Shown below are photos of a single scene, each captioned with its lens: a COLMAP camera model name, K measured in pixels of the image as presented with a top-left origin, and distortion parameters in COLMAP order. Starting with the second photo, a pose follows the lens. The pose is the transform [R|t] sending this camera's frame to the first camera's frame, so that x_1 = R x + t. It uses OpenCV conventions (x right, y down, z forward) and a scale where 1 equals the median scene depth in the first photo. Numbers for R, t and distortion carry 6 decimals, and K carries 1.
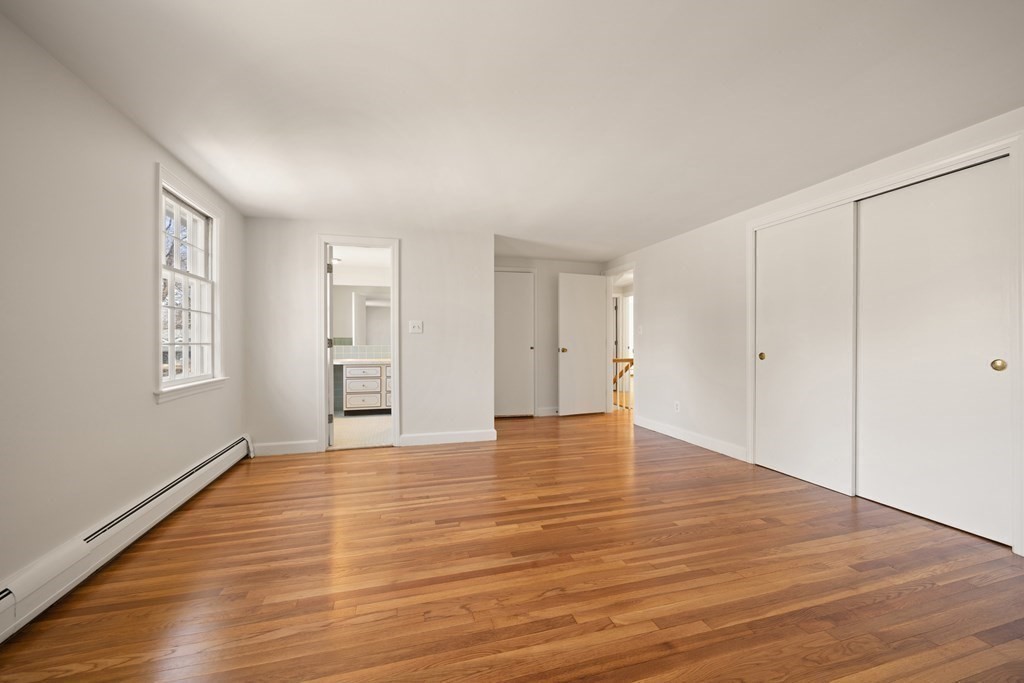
lens RADIAL K [[410.0, 0, 513.0], [0, 410.0, 340.1], [0, 0, 1]] dist [-0.000871, -0.000432]
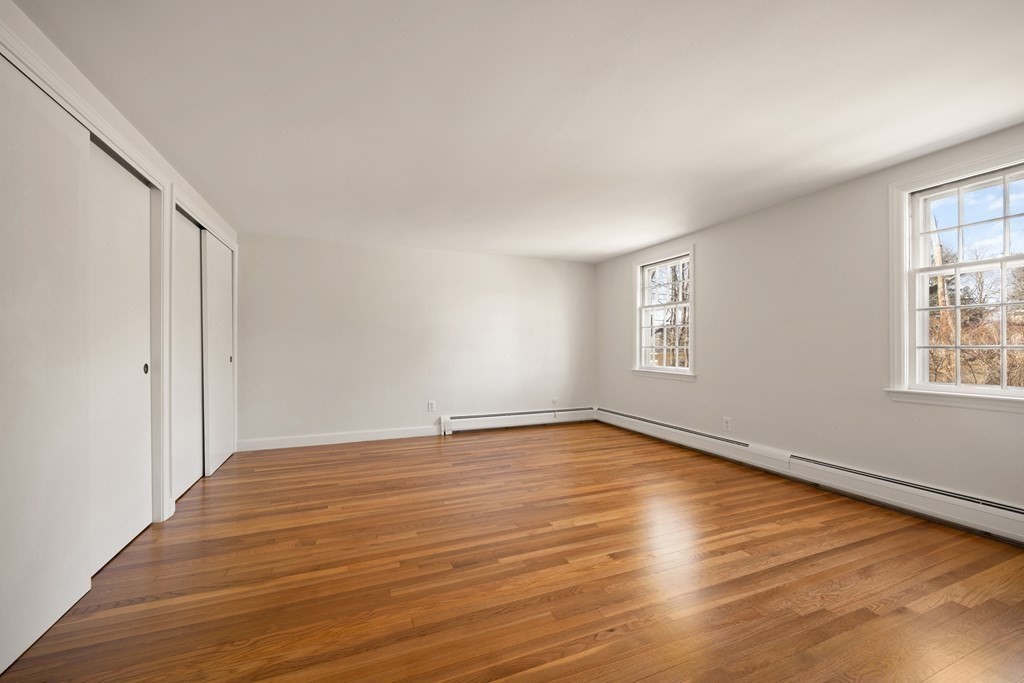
lens RADIAL K [[410.0, 0, 513.0], [0, 410.0, 340.1], [0, 0, 1]] dist [-0.000871, -0.000432]
pose [[-0.994251, 0.002353, -0.107051, 0.289677], [0.004474, 0.999798, -0.019582, 0.008423], [0.106983, -0.019948, -0.994061, 2.125572]]
